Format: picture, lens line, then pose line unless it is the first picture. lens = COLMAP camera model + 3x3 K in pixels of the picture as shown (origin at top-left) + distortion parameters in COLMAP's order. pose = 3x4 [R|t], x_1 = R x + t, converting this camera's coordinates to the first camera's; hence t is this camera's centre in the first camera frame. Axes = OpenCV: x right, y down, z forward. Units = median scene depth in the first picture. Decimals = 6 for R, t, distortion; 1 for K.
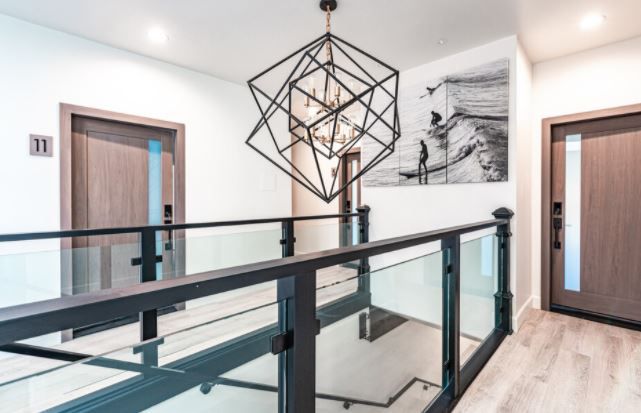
lens RADIAL K [[280.7, 0, 321.7], [0, 280.7, 210.6], [0, 0, 1]] dist [-0.003070, 0.000037]
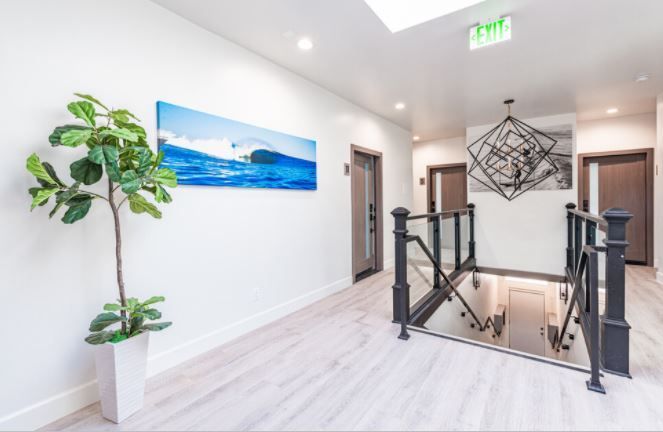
lens RADIAL K [[288.4, 0, 329.3], [0, 288.4, 214.9], [0, 0, 1]] dist [0.003398, 0.000657]
pose [[0.986619, -0.017315, 0.162118, -1.198065], [0.016889, 0.999849, 0.004008, 0.033456], [-0.162163, -0.001216, 0.986763, -0.627816]]
